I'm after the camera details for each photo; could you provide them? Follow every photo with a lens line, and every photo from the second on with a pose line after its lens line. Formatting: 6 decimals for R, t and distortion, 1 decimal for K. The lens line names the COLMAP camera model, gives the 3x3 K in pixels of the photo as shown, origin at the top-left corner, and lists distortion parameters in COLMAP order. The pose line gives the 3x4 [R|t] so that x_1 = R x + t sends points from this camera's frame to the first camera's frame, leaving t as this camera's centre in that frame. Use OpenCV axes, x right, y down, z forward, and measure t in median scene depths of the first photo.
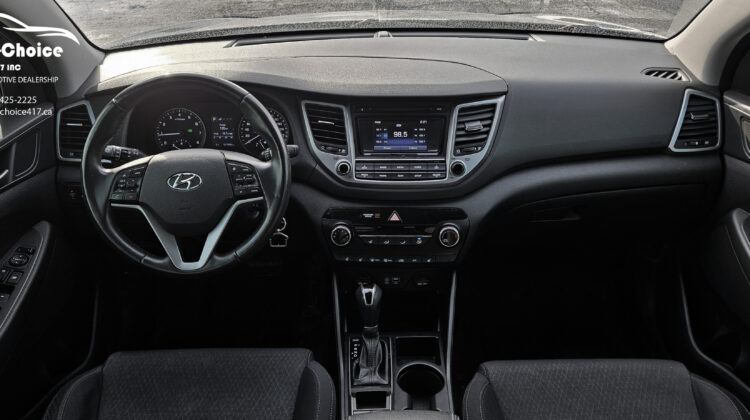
lens RADIAL K [[640.0, 0, 375.0], [0, 640.0, 210.0], [0, 0, 1]] dist [0.062252, -0.004838]
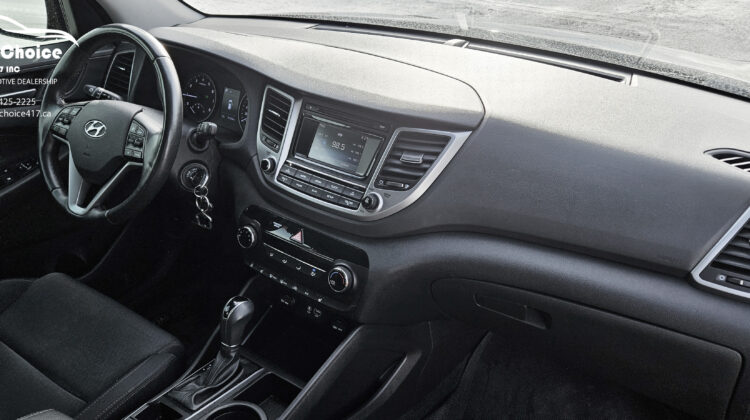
lens RADIAL K [[640.0, 0, 375.0], [0, 640.0, 210.0], [0, 0, 1]] dist [0.062252, -0.004838]
pose [[0.807792, 0.291744, -0.512208, 0.537396], [-0.310104, 0.949299, 0.051644, -0.097049], [0.501305, 0.117120, 0.857307, 0.316831]]
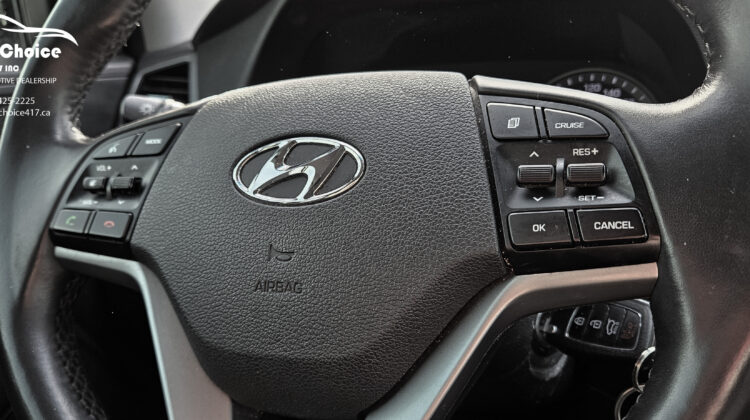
lens RADIAL K [[640.0, 0, 375.0], [0, 640.0, 210.0], [0, 0, 1]] dist [0.062252, -0.004838]
pose [[0.917505, 0.044375, -0.395241, -0.155038], [-0.132312, 0.971209, -0.198105, 0.010034], [0.375071, 0.234058, 0.896961, 0.704574]]
